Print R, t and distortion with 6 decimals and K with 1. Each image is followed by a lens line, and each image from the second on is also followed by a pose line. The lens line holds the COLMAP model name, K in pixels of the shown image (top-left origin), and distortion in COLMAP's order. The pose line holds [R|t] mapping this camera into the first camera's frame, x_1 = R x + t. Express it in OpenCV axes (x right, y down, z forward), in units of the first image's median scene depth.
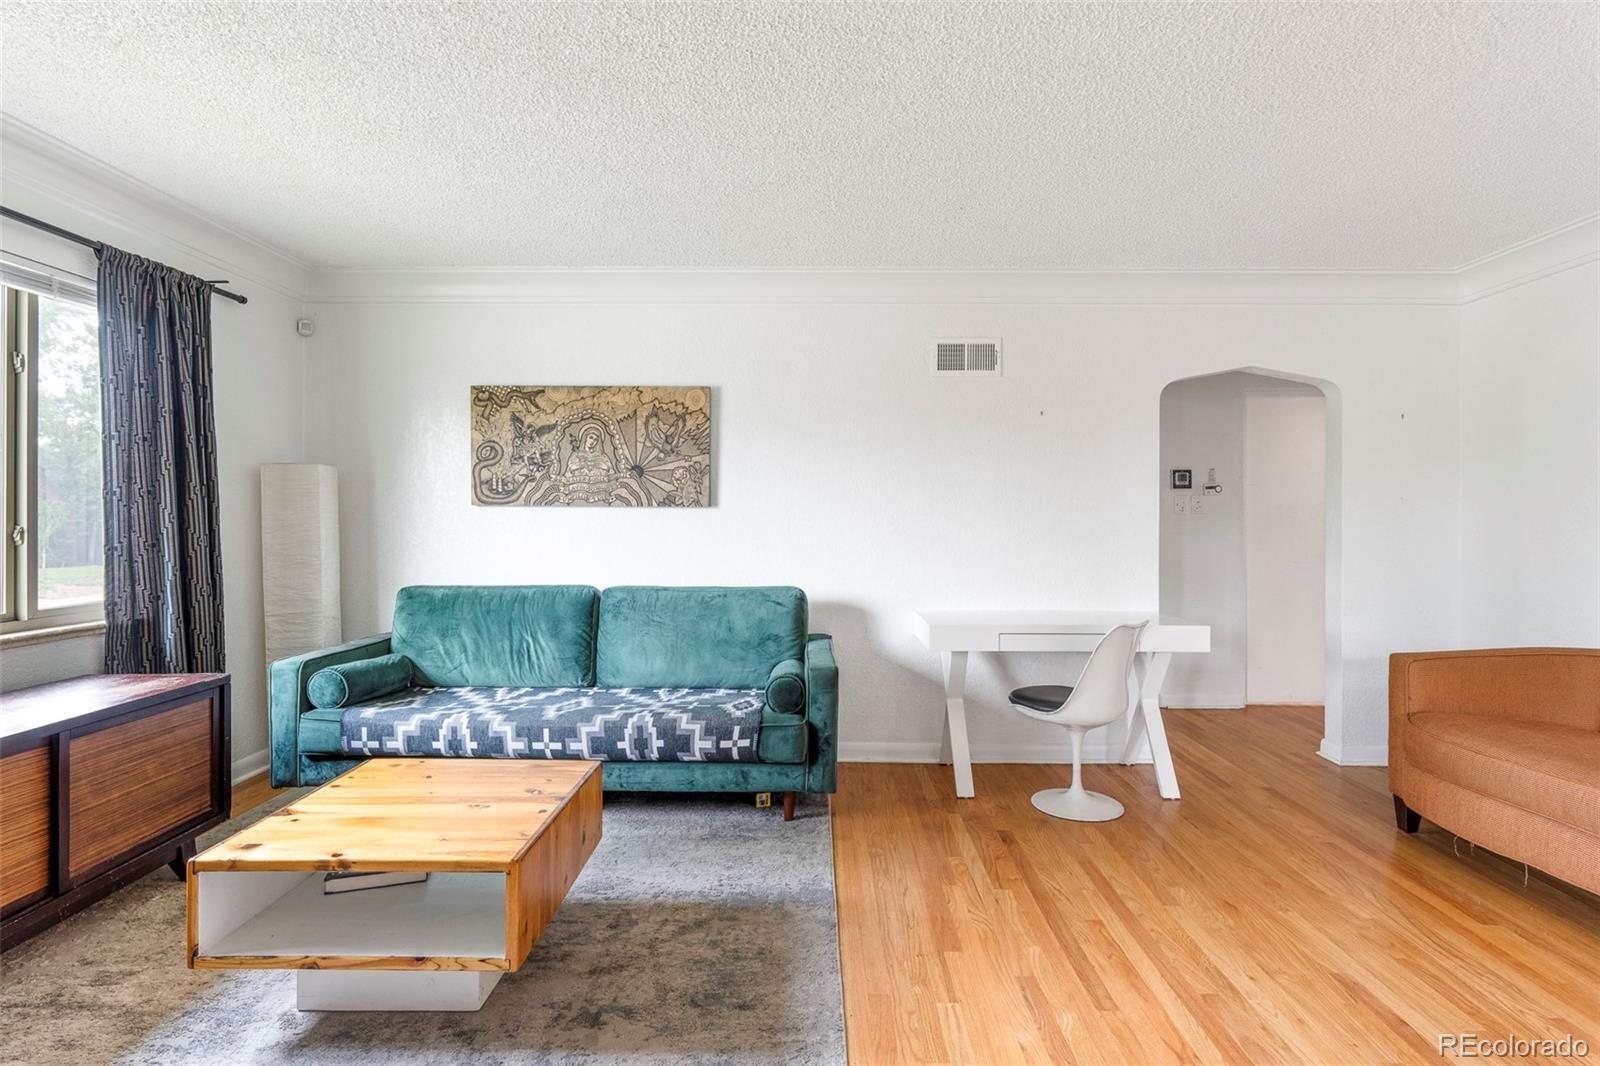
lens RADIAL K [[787.2, 0, 803.6], [0, 787.2, 516.5], [0, 0, 1]] dist [-0.002190, -0.001023]
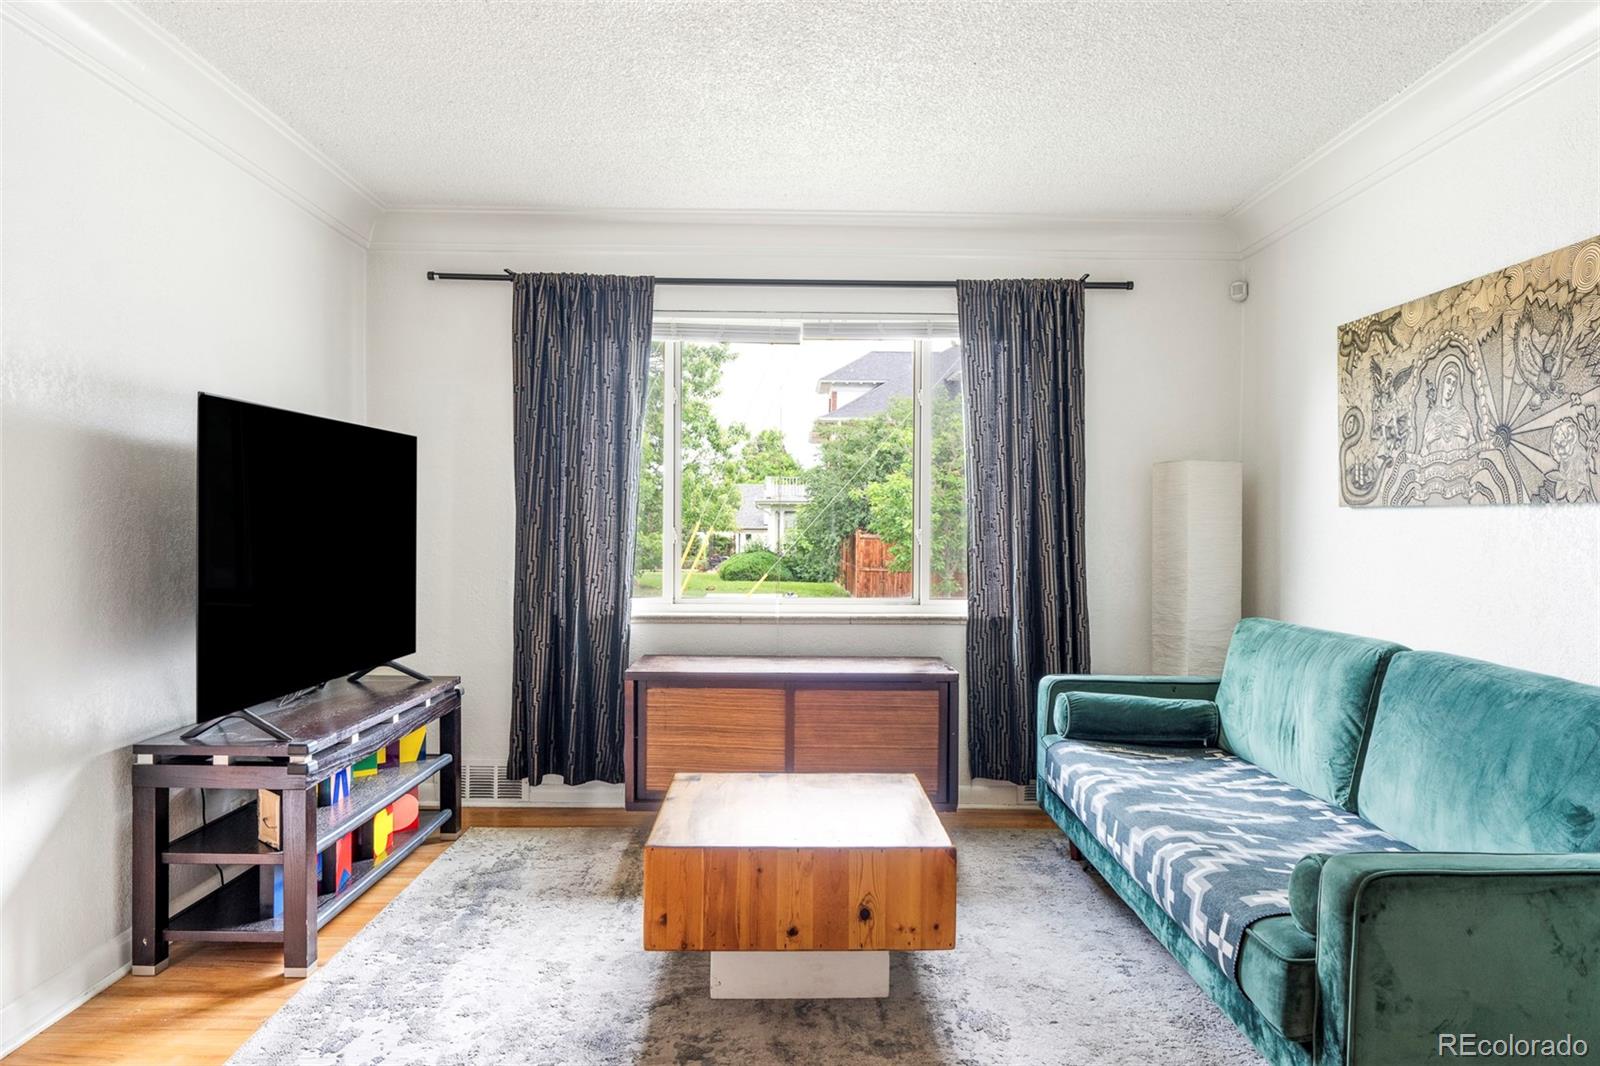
lens RADIAL K [[1088.5, 0, 800.5], [0, 1088.5, 545.1], [0, 0, 1]] dist [0.001021, 0.005848]
pose [[0.021149, 0.019653, -0.999583, 0.488164], [-0.009152, 0.999769, 0.019463, 0.004098], [0.999734, 0.008737, 0.021324, 0.529463]]
